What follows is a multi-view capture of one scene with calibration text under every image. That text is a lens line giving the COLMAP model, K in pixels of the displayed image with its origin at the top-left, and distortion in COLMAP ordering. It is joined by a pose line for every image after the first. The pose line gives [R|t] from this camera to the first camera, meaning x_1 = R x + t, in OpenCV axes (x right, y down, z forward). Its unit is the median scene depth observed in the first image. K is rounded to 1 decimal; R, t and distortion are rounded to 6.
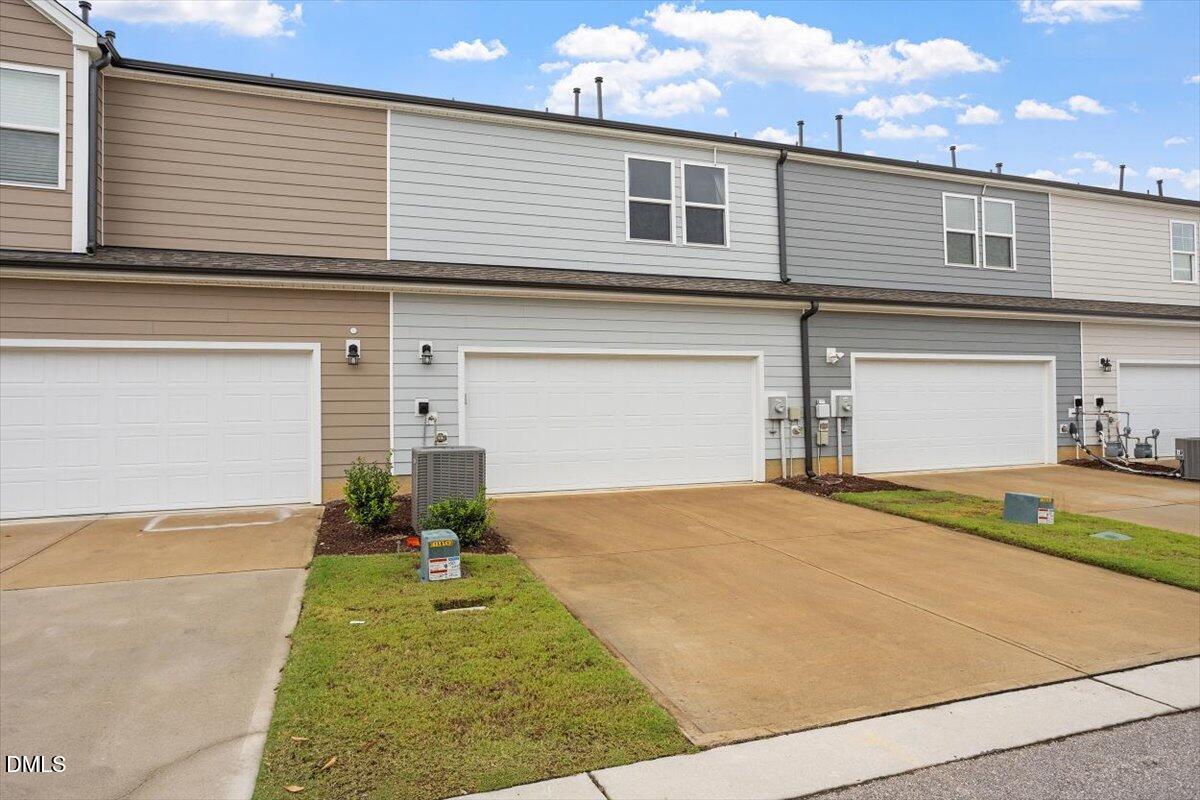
lens RADIAL K [[589.5, 0, 600.5], [0, 589.5, 374.9], [0, 0, 1]] dist [-0.031772, 0.015219]
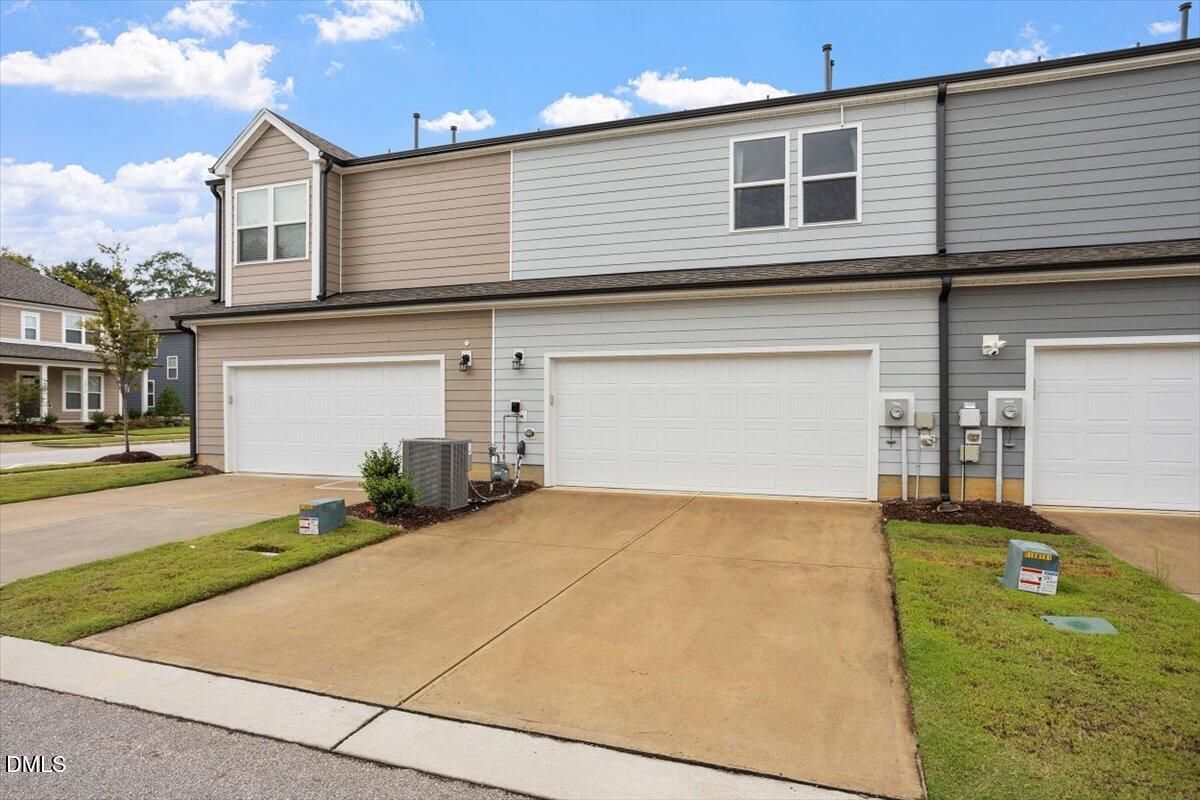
lens RADIAL K [[579.0, 0, 592.5], [0, 579.0, 399.2], [0, 0, 1]] dist [-0.045374, 0.029522]
pose [[0.839846, 0.005083, -0.542801, 0.377306], [0.016004, 0.999290, 0.034120, 0.003522], [0.542589, -0.037342, 0.839168, 0.105369]]
